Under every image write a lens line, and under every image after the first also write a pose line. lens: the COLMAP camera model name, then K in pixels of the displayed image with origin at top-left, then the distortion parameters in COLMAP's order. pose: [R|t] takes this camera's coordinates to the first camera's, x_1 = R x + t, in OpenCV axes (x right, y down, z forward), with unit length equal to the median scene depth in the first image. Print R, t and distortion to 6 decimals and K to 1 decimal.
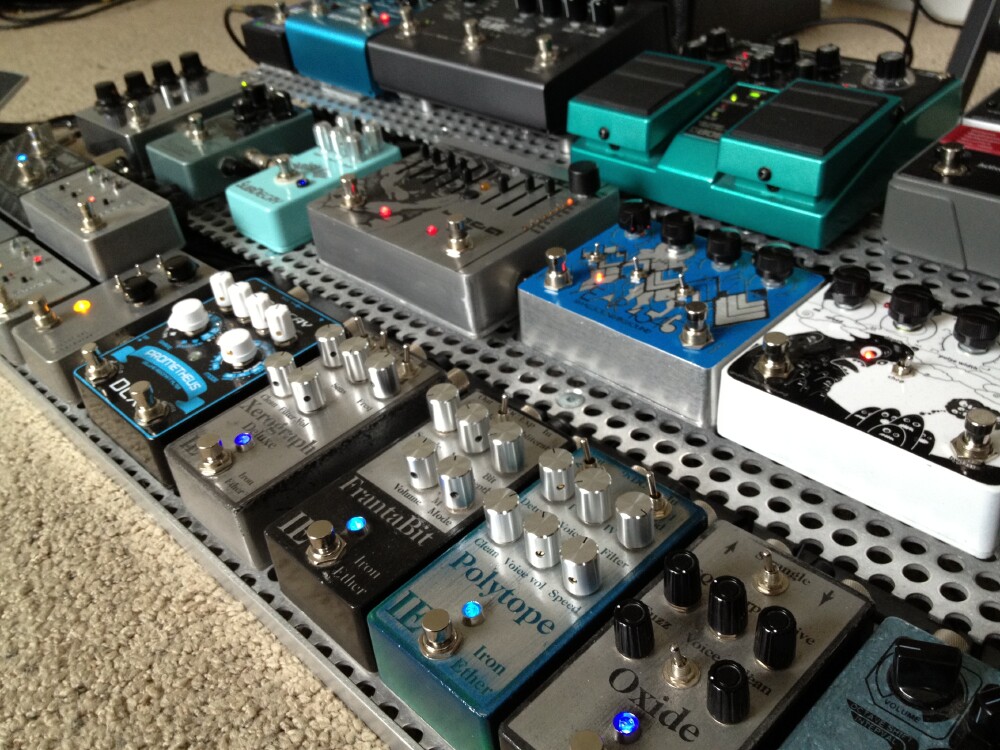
lens RADIAL K [[975.7, 0, 497.8], [0, 975.7, 349.7], [0, 0, 1]] dist [0.102674, -0.270397]
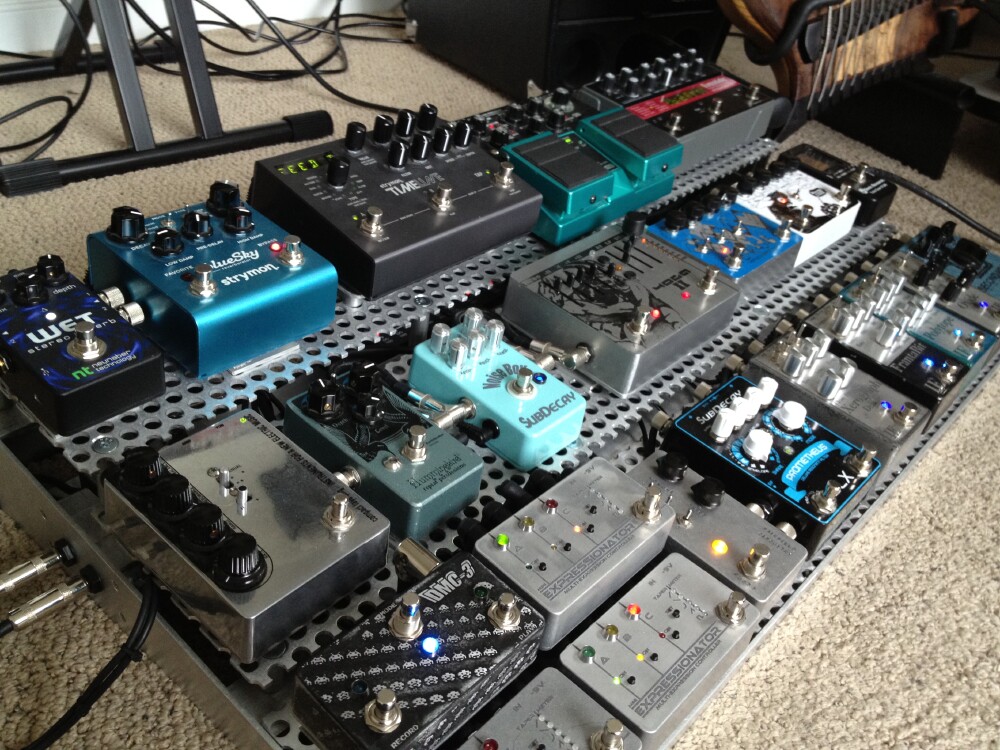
lens RADIAL K [[975.7, 0, 497.8], [0, 975.7, 349.7], [0, 0, 1]] dist [0.102674, -0.270397]
pose [[-0.084143, -0.509187, 0.856533, -1.494768], [0.431097, 0.756372, 0.491993, -1.012297], [-0.898374, 0.410647, 0.155865, 1.249691]]
